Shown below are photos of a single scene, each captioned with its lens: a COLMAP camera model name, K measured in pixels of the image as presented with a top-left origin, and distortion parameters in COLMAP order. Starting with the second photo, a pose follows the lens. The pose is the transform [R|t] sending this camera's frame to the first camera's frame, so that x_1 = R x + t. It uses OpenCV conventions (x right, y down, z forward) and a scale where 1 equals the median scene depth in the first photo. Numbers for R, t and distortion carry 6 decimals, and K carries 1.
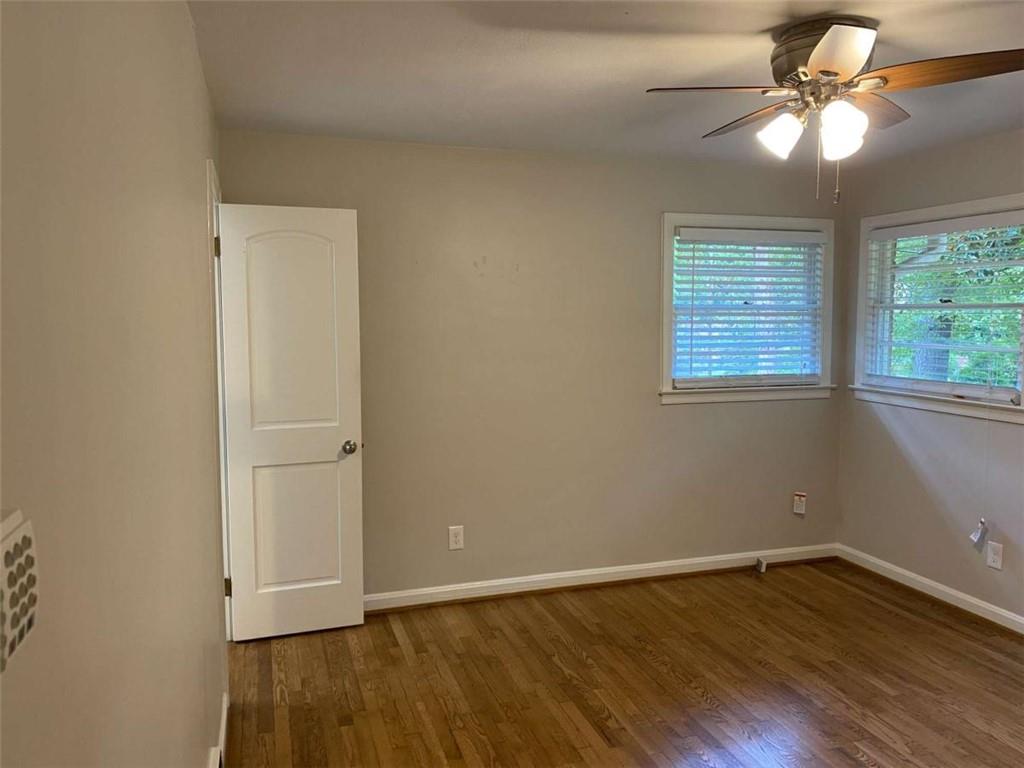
lens RADIAL K [[791.0, 0, 513.6], [0, 791.0, 385.8], [0, 0, 1]] dist [0.038894, -0.012357]
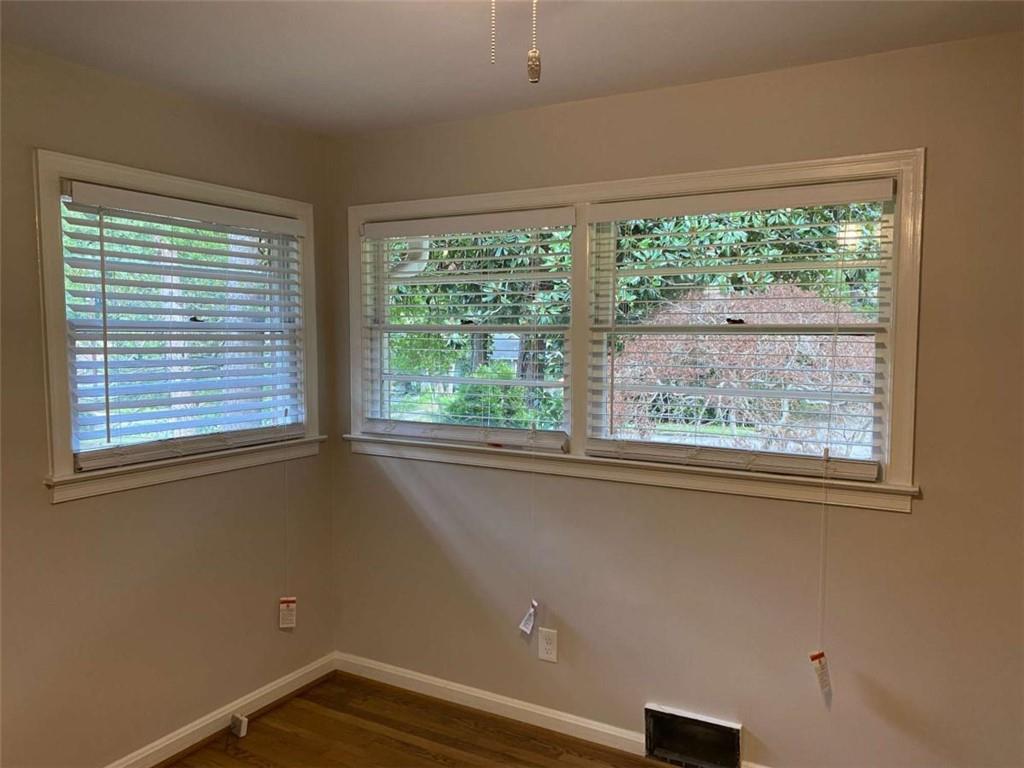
lens RADIAL K [[791.0, 0, 513.6], [0, 791.0, 385.8], [0, 0, 1]] dist [0.038894, -0.012357]
pose [[0.739311, -0.043057, 0.671986, 0.054090], [0.059943, 0.998200, -0.001990, -0.036140], [-0.670691, 0.041752, 0.740561, 0.372410]]
